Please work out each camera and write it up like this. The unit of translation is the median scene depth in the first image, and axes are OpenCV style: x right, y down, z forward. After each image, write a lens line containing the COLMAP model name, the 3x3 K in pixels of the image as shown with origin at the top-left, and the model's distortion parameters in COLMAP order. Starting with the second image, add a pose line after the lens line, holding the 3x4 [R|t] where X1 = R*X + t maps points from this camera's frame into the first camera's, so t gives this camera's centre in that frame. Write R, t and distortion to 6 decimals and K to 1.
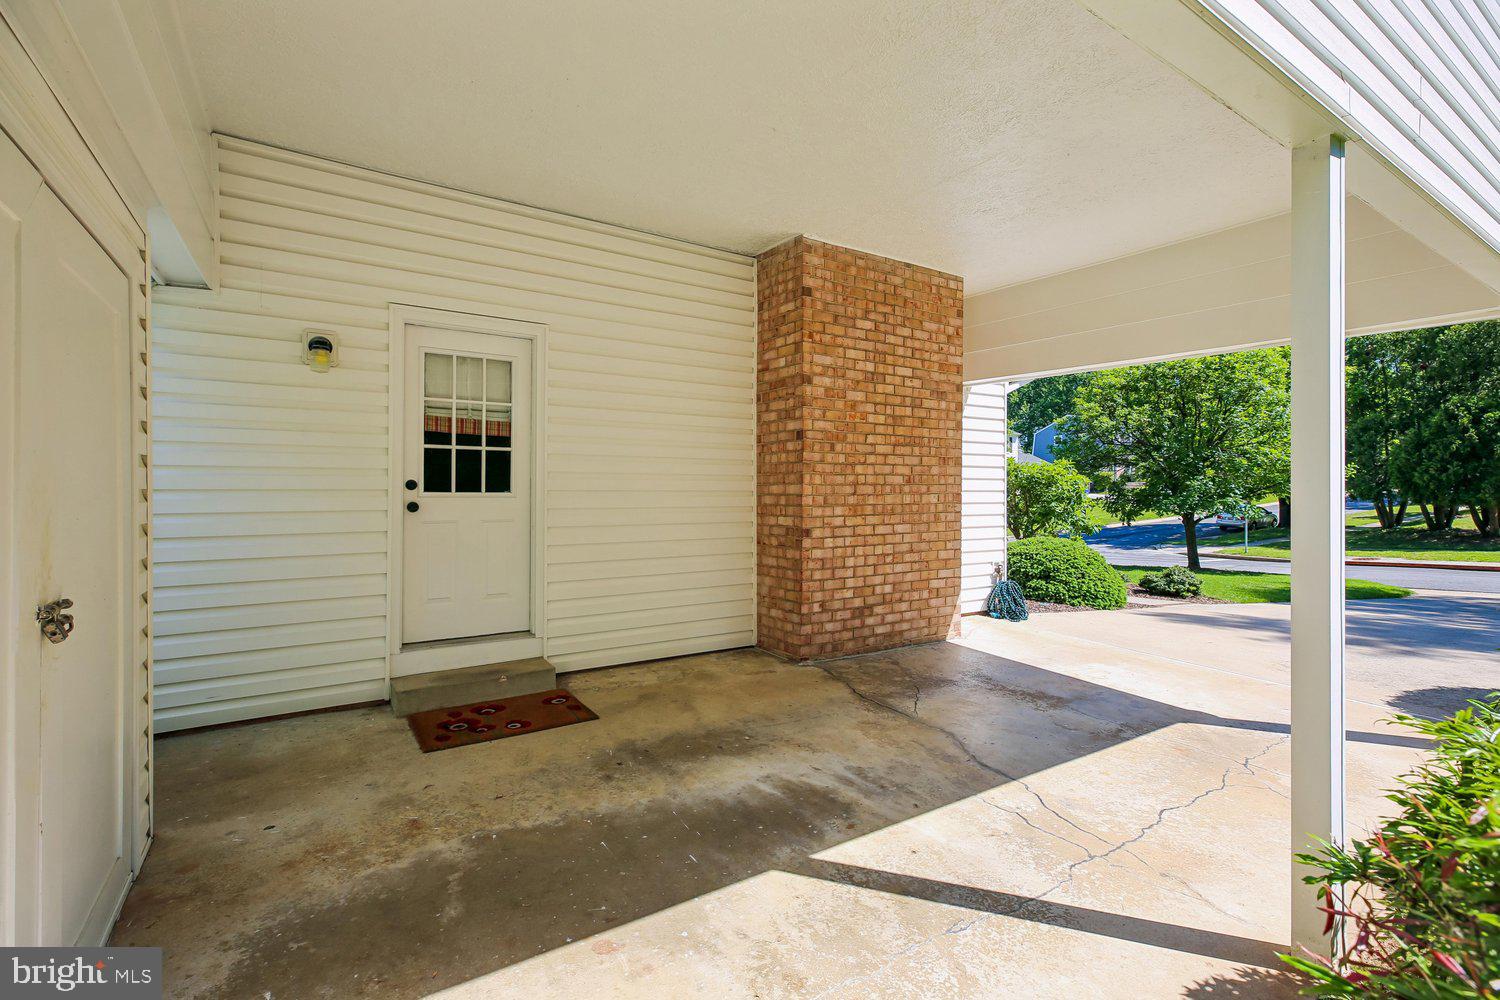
lens RADIAL K [[685.0, 0, 751.9], [0, 685.0, 491.3], [0, 0, 1]] dist [0.005703, -0.000663]
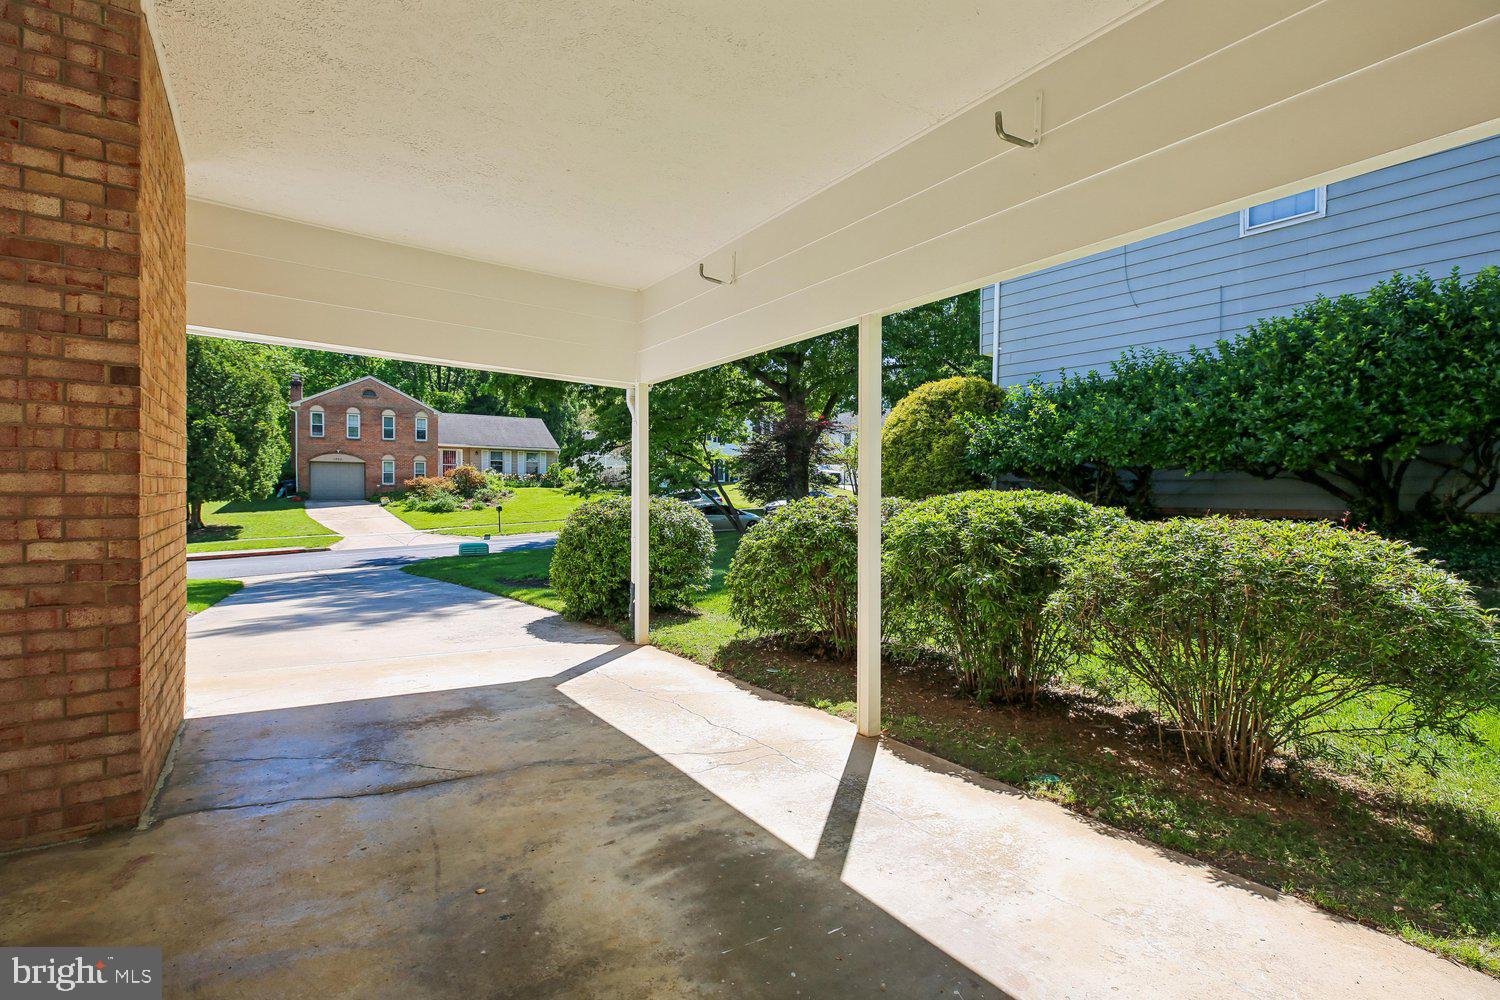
lens RADIAL K [[701.1, 0, 750.0], [0, 701.1, 500.0], [0, 0, 1]] dist [0.002334, 0.000513]
pose [[-0.034899, -0.011003, 0.999330, -0.540187], [-0.004985, 0.999929, 0.010836, 0.001107], [-0.999378, -0.004604, -0.034951, 0.659321]]
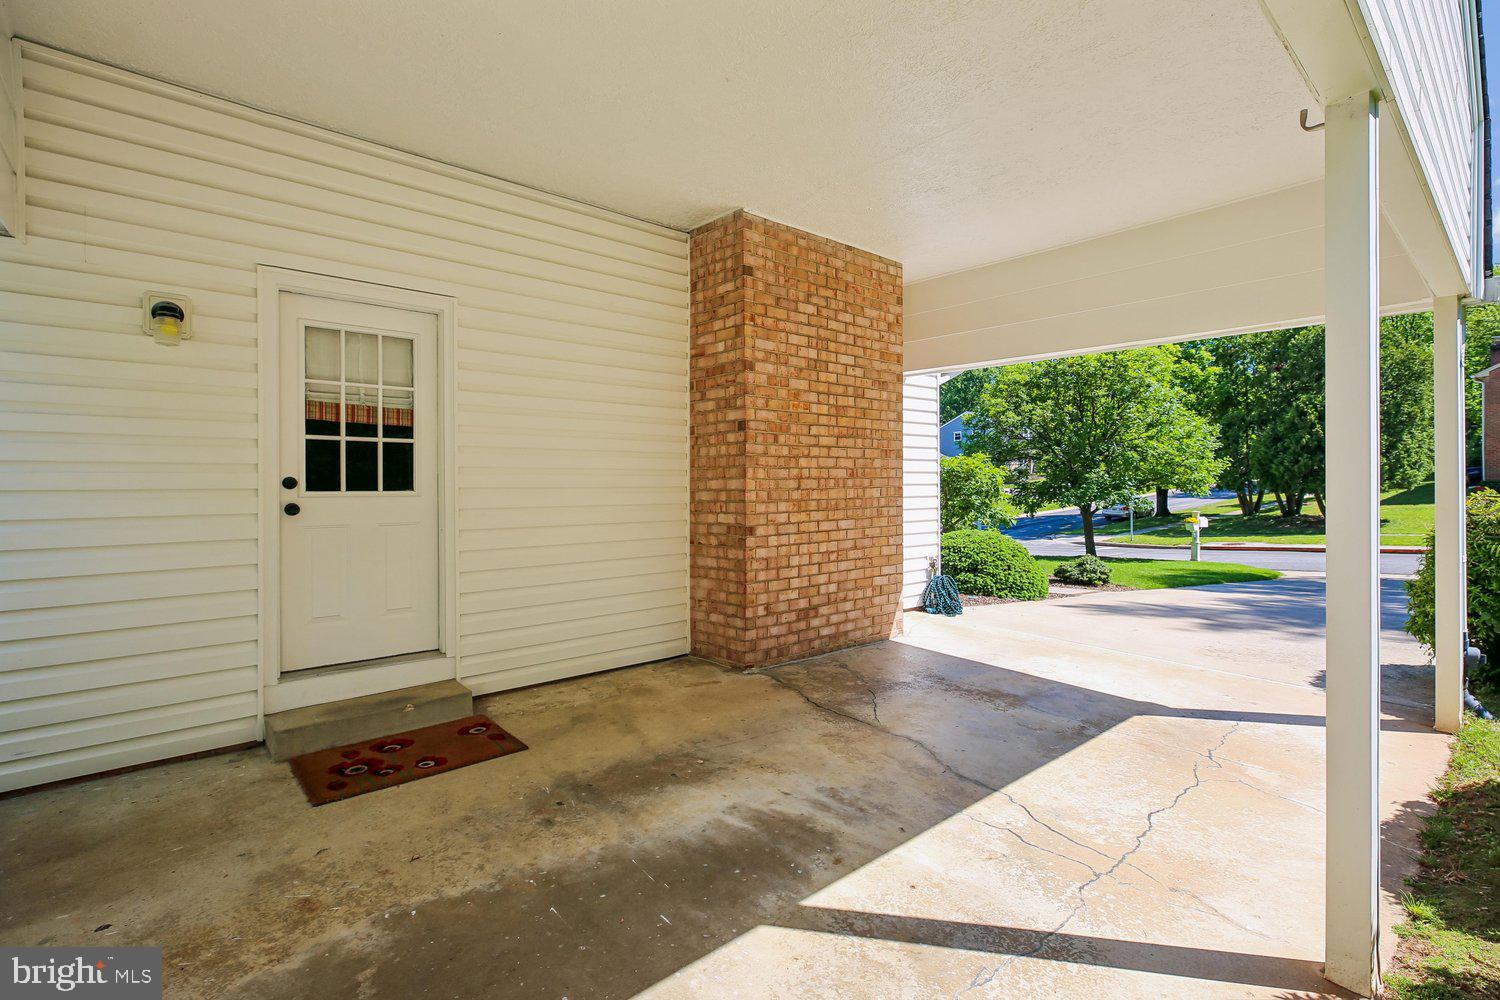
lens RADIAL K [[692.7, 0, 753.5], [0, 692.7, 491.2], [0, 0, 1]] dist [0.005912, 0.000236]
pose [[0.990482, -0.011763, 0.137139, -0.051615], [0.011161, 0.999924, 0.005159, 0.002439], [-0.137190, -0.003579, 0.990538, 0.080820]]
